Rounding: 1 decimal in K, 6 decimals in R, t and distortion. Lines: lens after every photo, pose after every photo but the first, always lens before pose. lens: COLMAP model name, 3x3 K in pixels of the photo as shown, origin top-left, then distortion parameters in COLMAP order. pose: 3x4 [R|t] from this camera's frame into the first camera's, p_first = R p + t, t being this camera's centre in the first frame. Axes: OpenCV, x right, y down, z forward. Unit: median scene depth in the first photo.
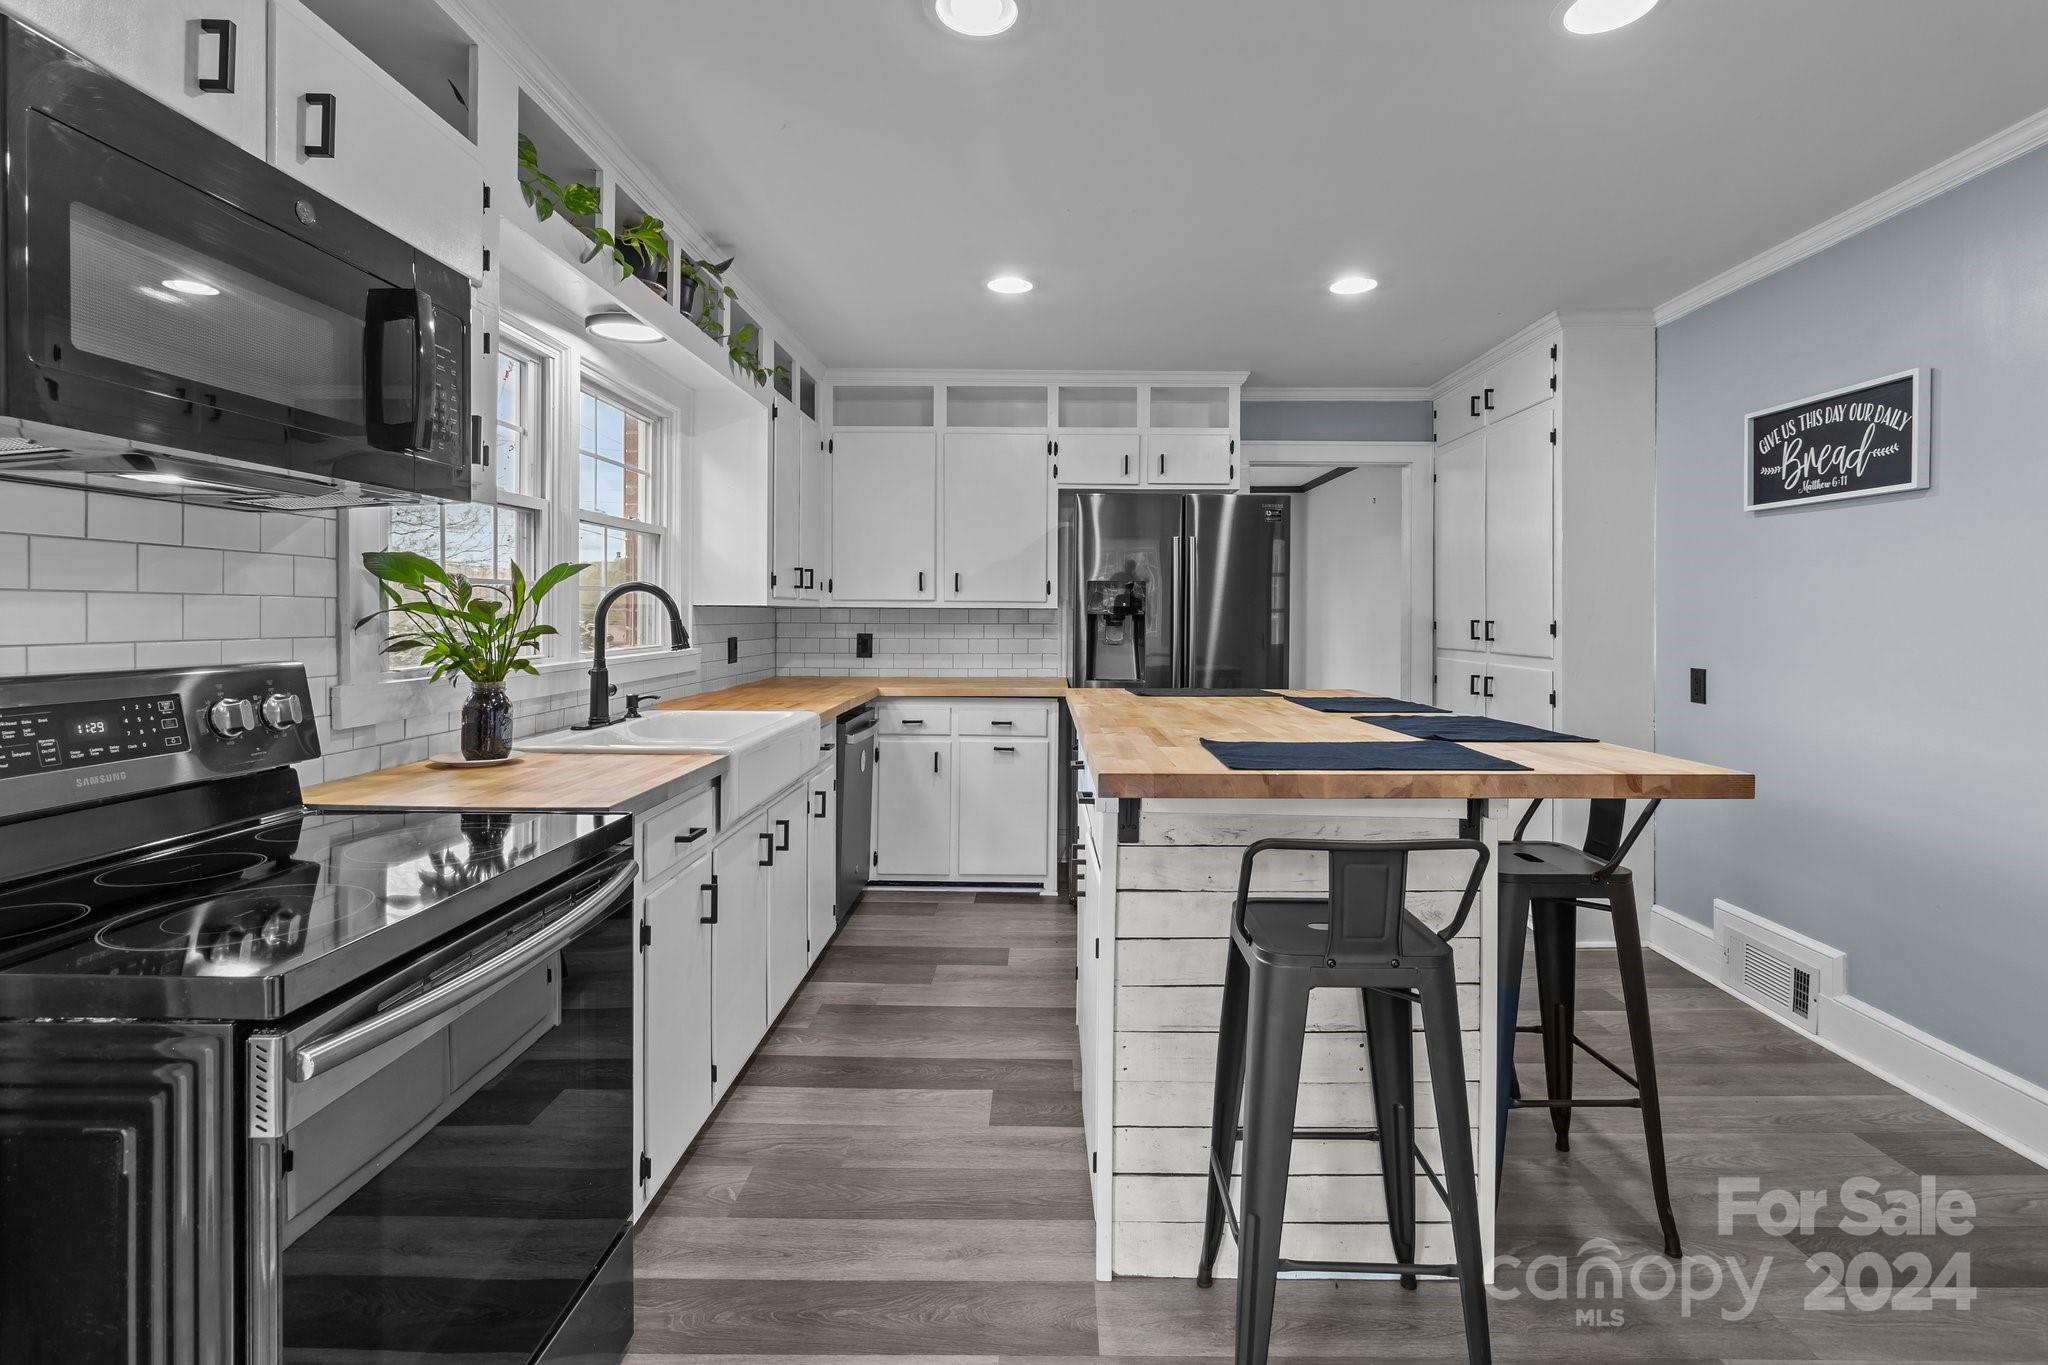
lens RADIAL K [[950.6, 0, 1037.7], [0, 950.6, 623.4], [0, 0, 1]] dist [-0.007261, 0.000559]
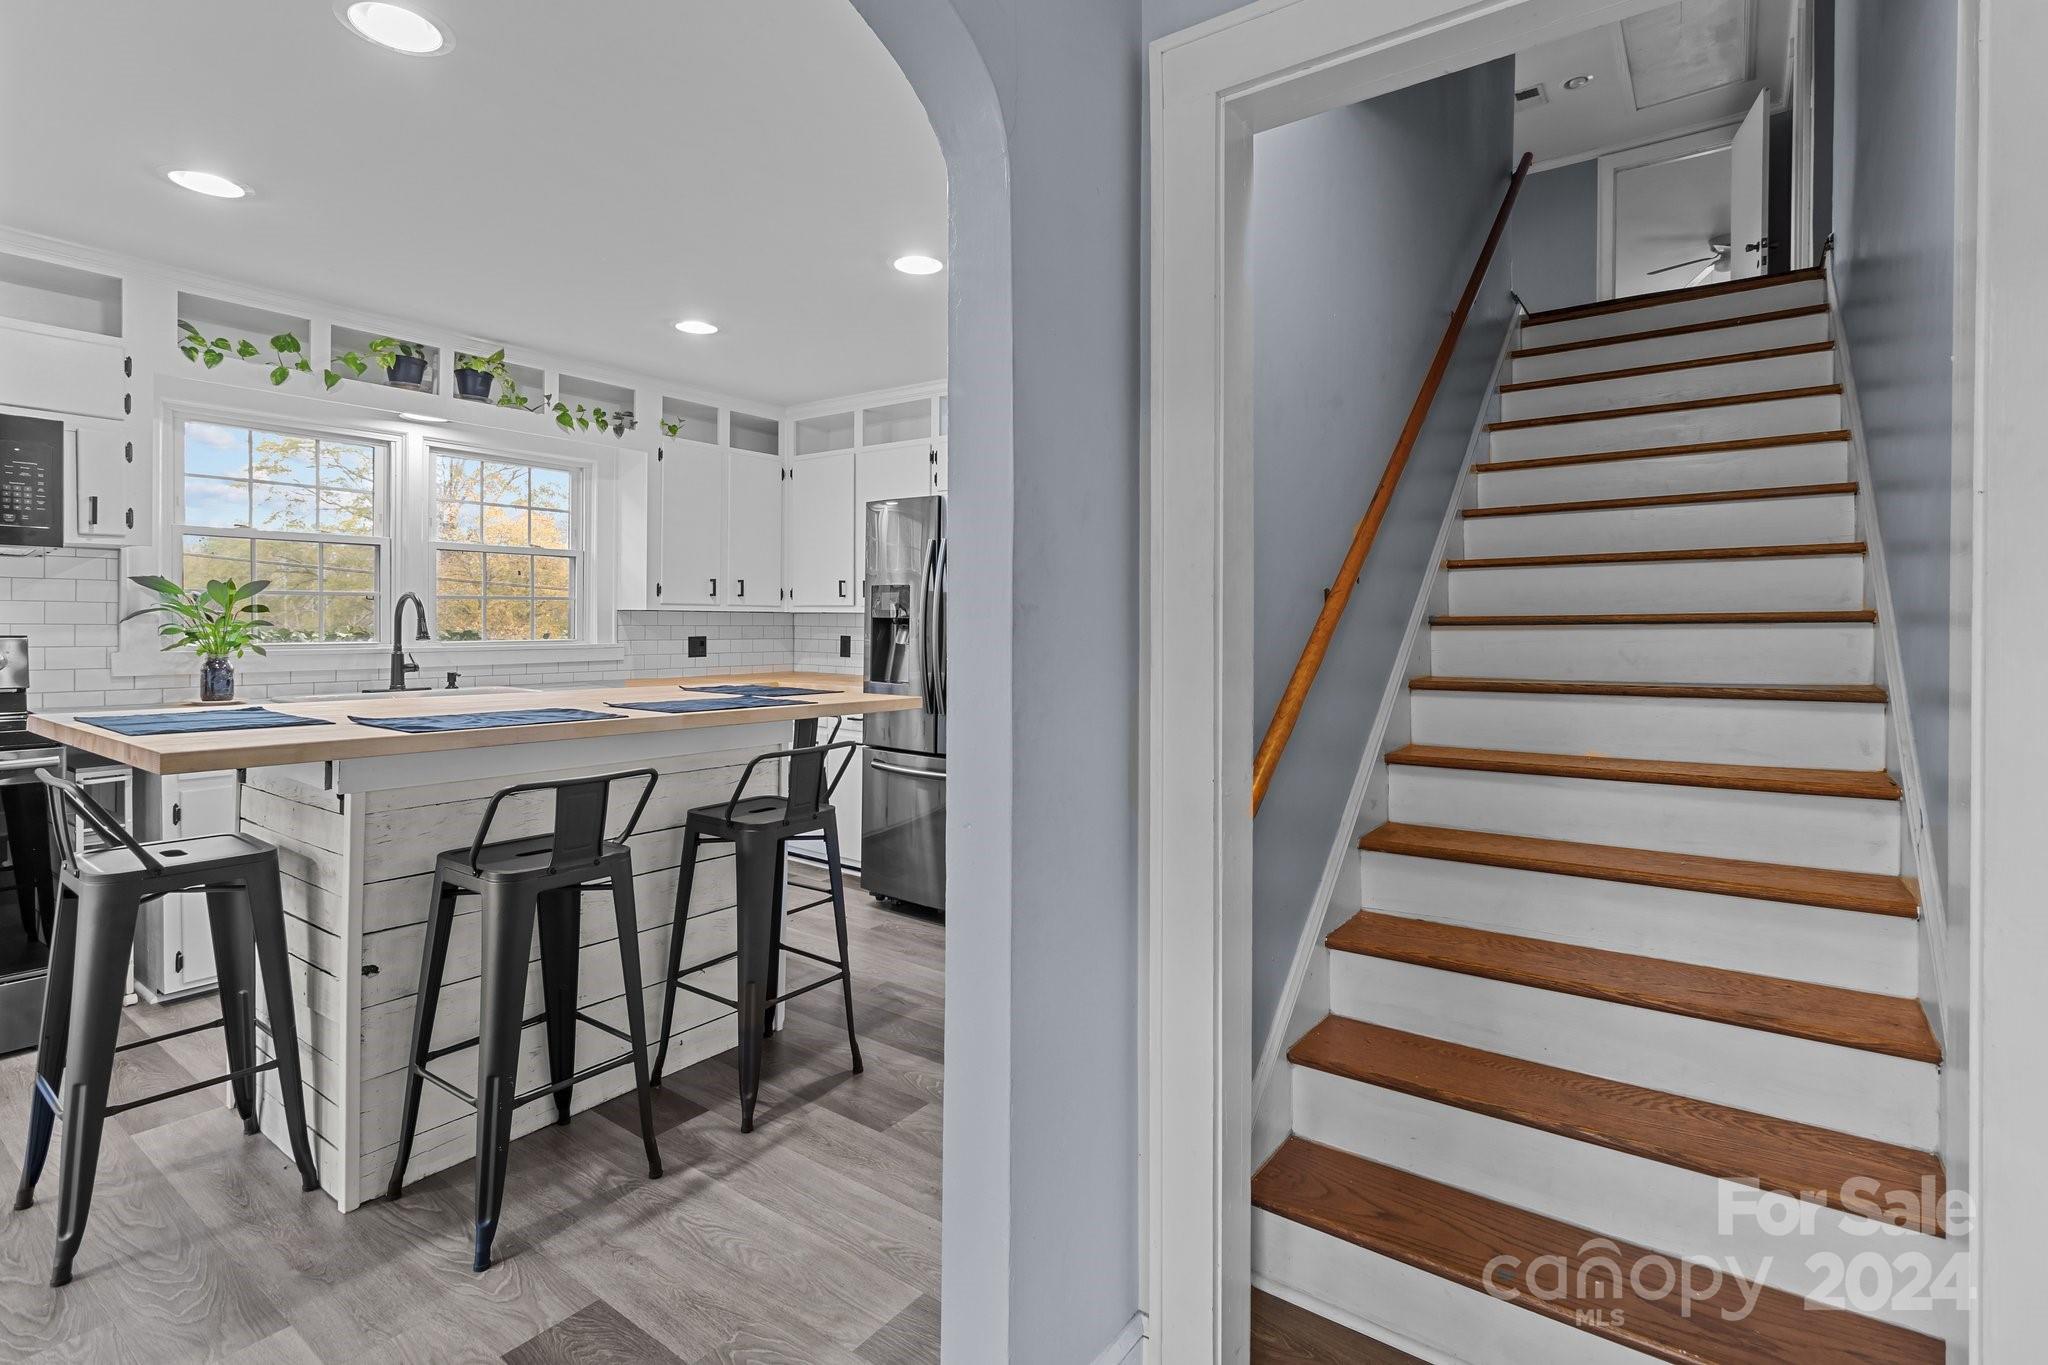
lens RADIAL K [[950.6, 0, 1033.7], [0, 950.6, 637.6], [0, 0, 1]] dist [-0.007261, 0.000559]
pose [[0.823401, 0.011072, -0.567352, 0.693176], [-0.010008, 0.999937, 0.004988, 0.005030], [0.567372, 0.001571, 0.823460, 0.213298]]
